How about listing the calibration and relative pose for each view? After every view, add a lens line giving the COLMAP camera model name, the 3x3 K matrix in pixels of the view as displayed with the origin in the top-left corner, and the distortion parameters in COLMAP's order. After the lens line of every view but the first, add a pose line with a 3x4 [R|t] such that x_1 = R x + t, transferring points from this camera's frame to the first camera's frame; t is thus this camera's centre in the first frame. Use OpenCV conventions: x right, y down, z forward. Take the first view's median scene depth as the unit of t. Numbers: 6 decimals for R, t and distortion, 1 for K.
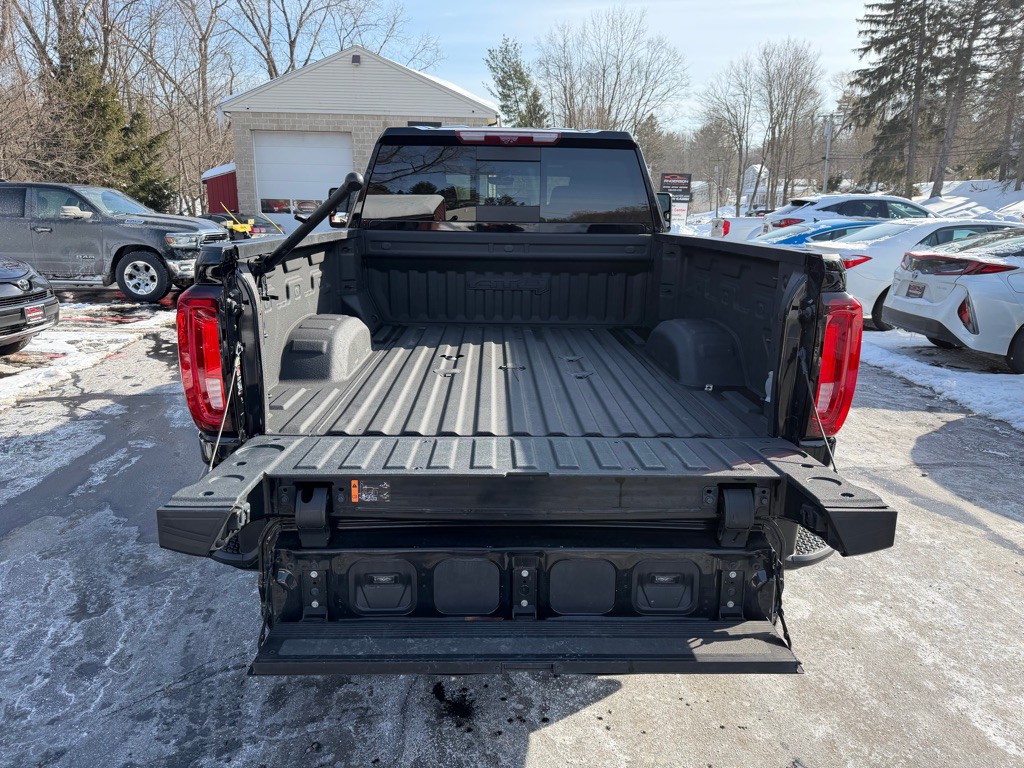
lens RADIAL K [[720.3, 0, 514.6], [0, 720.3, 386.1], [0, 0, 1]] dist [0.022939, -0.028885]
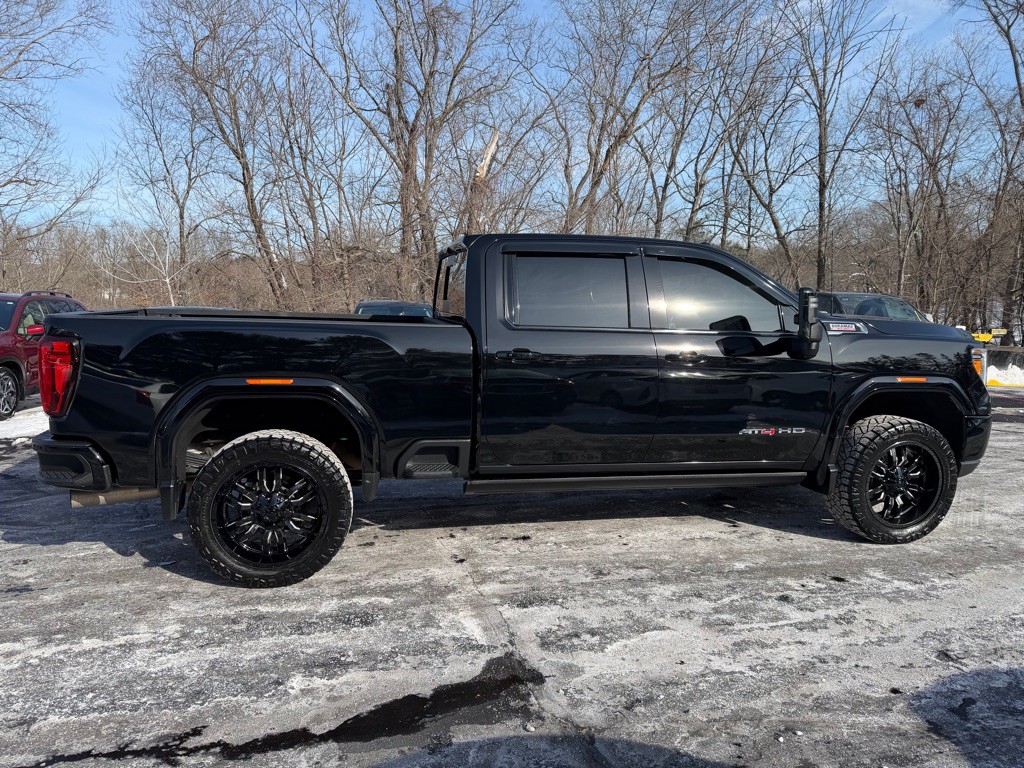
lens RADIAL K [[720.3, 0, 506.2], [0, 720.3, 389.4], [0, 0, 1]] dist [0.022939, -0.028885]
pose [[0.189037, 0.115181, -0.975191, 0.204774], [-0.255321, 0.964706, 0.064449, -0.034079], [0.948196, 0.236804, 0.211773, 0.143128]]
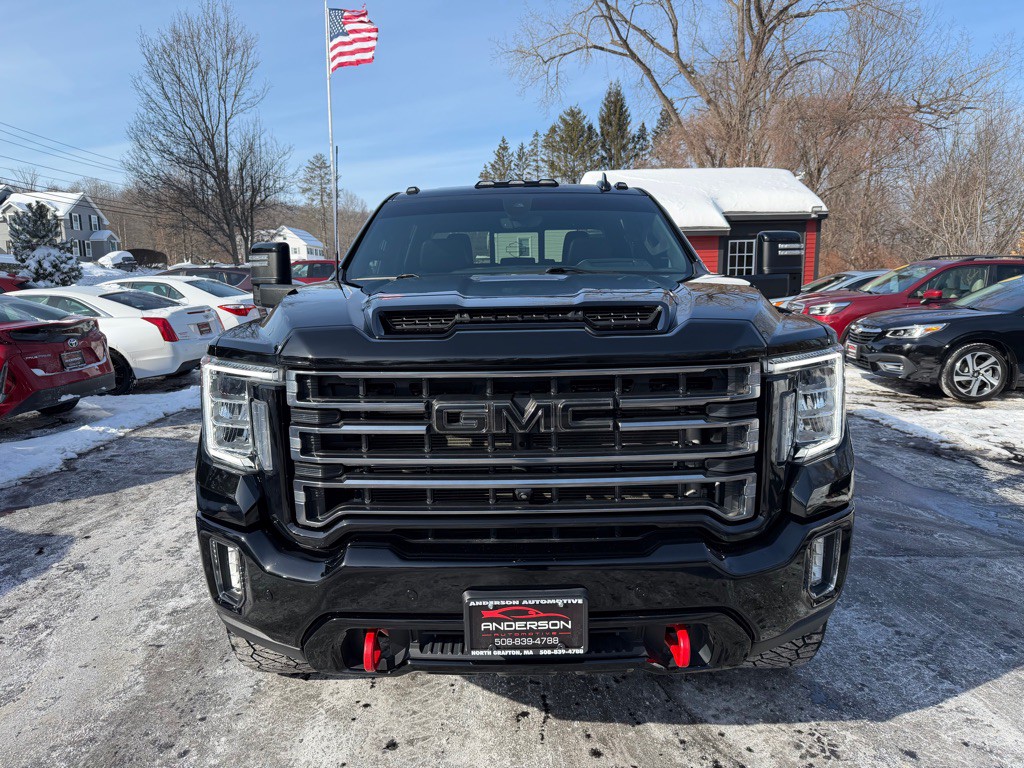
lens RADIAL K [[720.3, 0, 509.8], [0, 720.3, 387.5], [0, 0, 1]] dist [0.022939, -0.028885]
pose [[-0.999392, -0.000087, 0.034856, -0.006759], [0.013939, 0.915560, 0.401941, -0.096652], [-0.031948, 0.402183, -0.915002, 0.388498]]
